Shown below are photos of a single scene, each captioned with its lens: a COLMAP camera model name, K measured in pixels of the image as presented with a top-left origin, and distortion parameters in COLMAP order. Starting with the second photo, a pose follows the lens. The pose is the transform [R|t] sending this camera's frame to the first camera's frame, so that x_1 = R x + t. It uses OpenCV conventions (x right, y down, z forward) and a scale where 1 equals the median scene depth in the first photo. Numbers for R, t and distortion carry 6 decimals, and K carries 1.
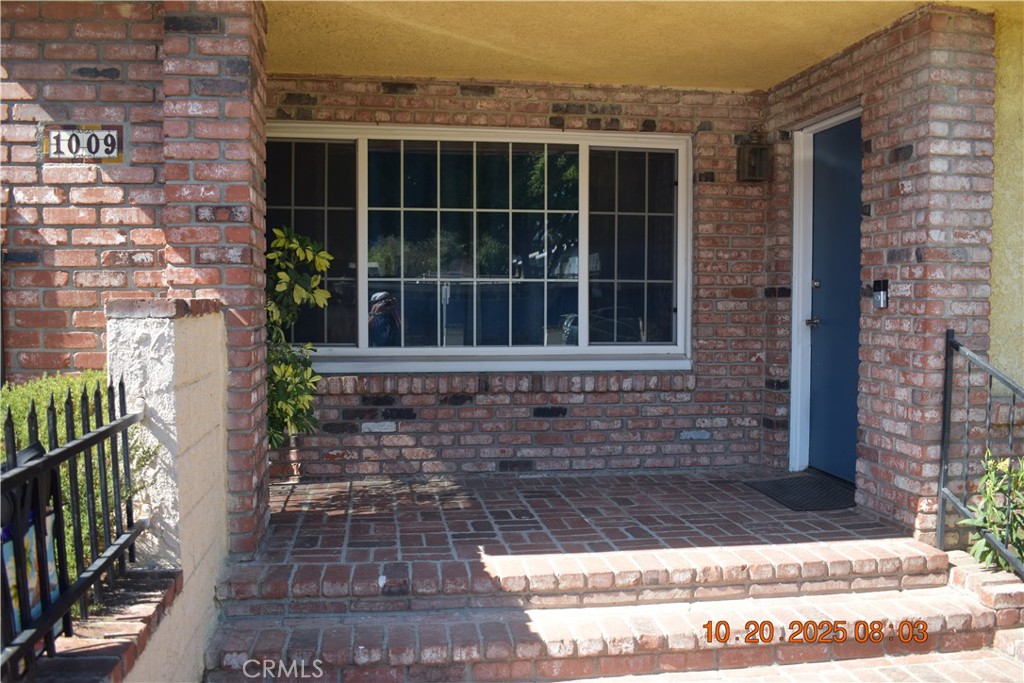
lens RADIAL K [[874.0, 0, 511.3], [0, 874.0, 345.5], [0, 0, 1]] dist [-0.078593, -0.001736]
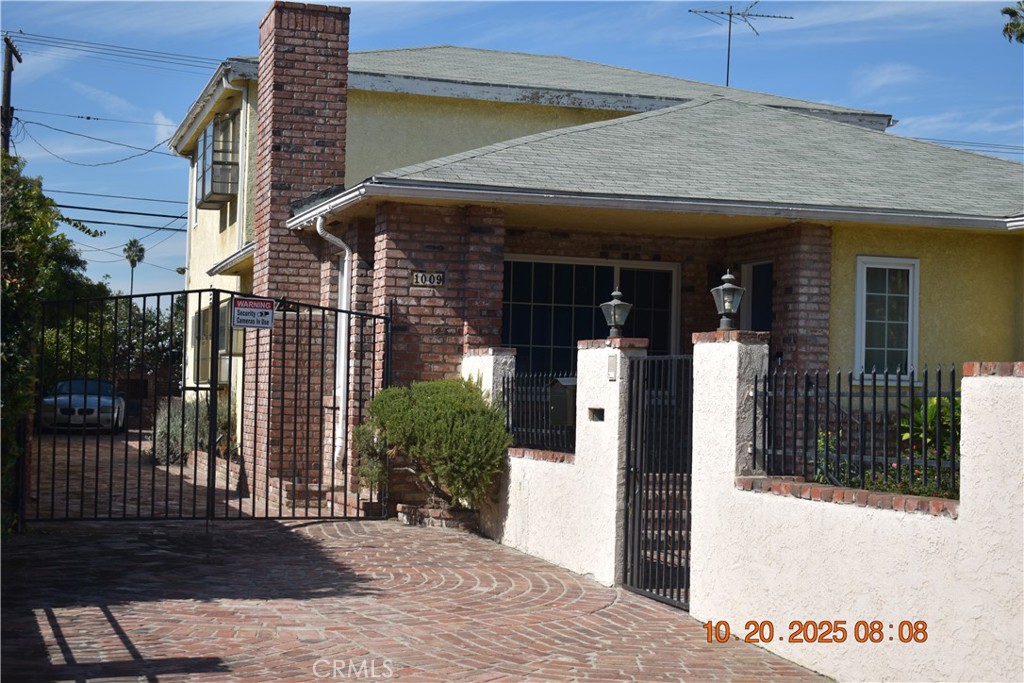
lens RADIAL K [[1676.2, 0, 512.3], [0, 1676.2, 340.6], [0, 0, 1]] dist [-0.000952, 0.000000]
pose [[0.988179, 0.030877, 0.150165, -0.840597], [-0.017978, 0.996089, -0.086508, 0.268778], [-0.152249, 0.082786, 0.984869, -2.996838]]
